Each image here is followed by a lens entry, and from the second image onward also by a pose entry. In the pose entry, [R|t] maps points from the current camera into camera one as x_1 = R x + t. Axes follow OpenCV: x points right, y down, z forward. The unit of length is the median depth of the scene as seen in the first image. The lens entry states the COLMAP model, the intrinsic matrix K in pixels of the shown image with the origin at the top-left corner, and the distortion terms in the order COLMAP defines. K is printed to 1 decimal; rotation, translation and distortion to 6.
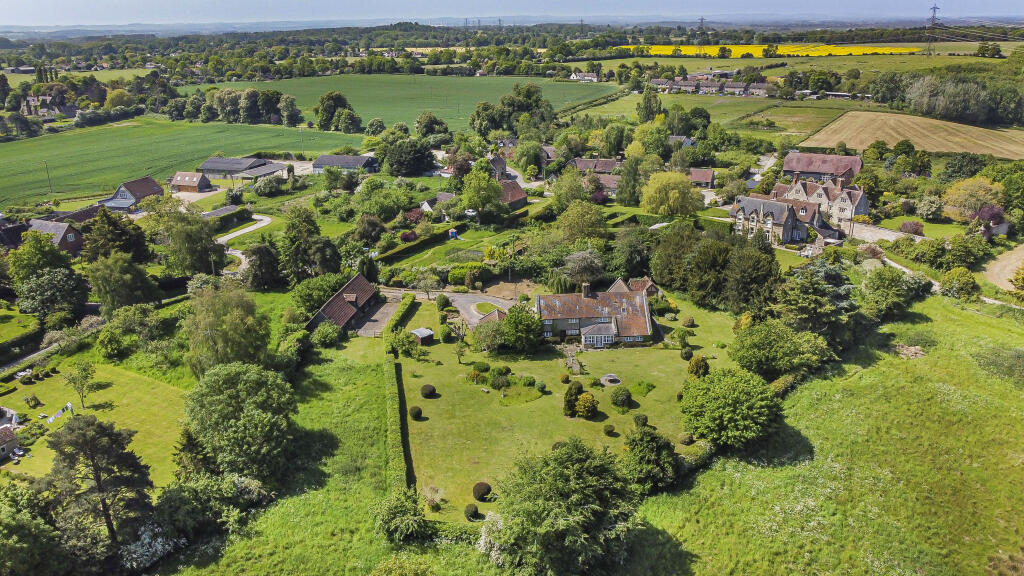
lens RADIAL K [[794.0, 0, 515.7], [0, 794.0, 289.0], [0, 0, 1]] dist [0.004154, -0.002591]
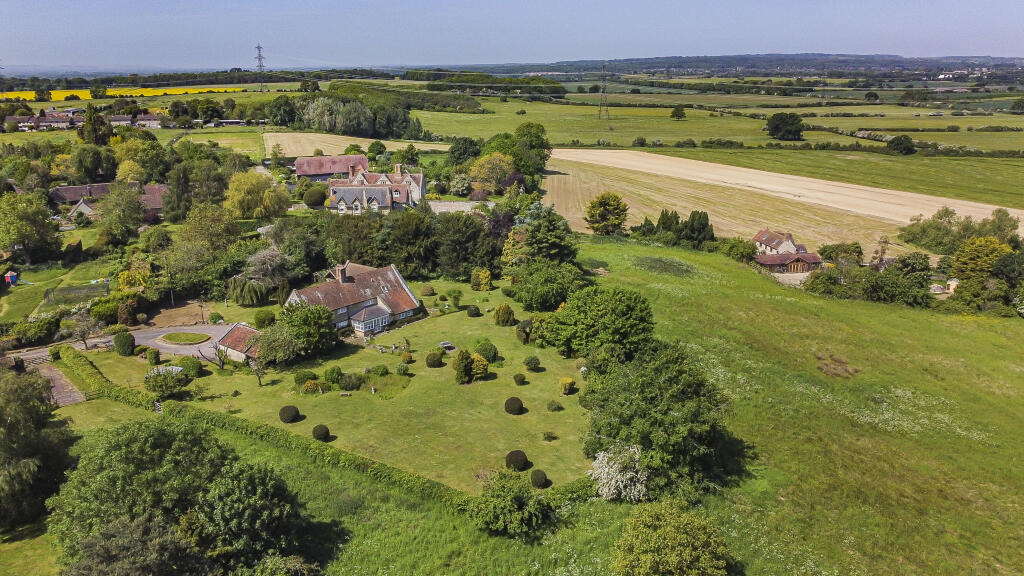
lens RADIAL K [[794.0, 0, 515.7], [0, 794.0, 289.0], [0, 0, 1]] dist [0.004154, -0.002591]
pose [[0.679941, -0.192141, 0.707646, -0.200797], [0.233849, 0.971487, 0.039087, 0.013392], [-0.694979, 0.138905, 0.705485, 0.125186]]
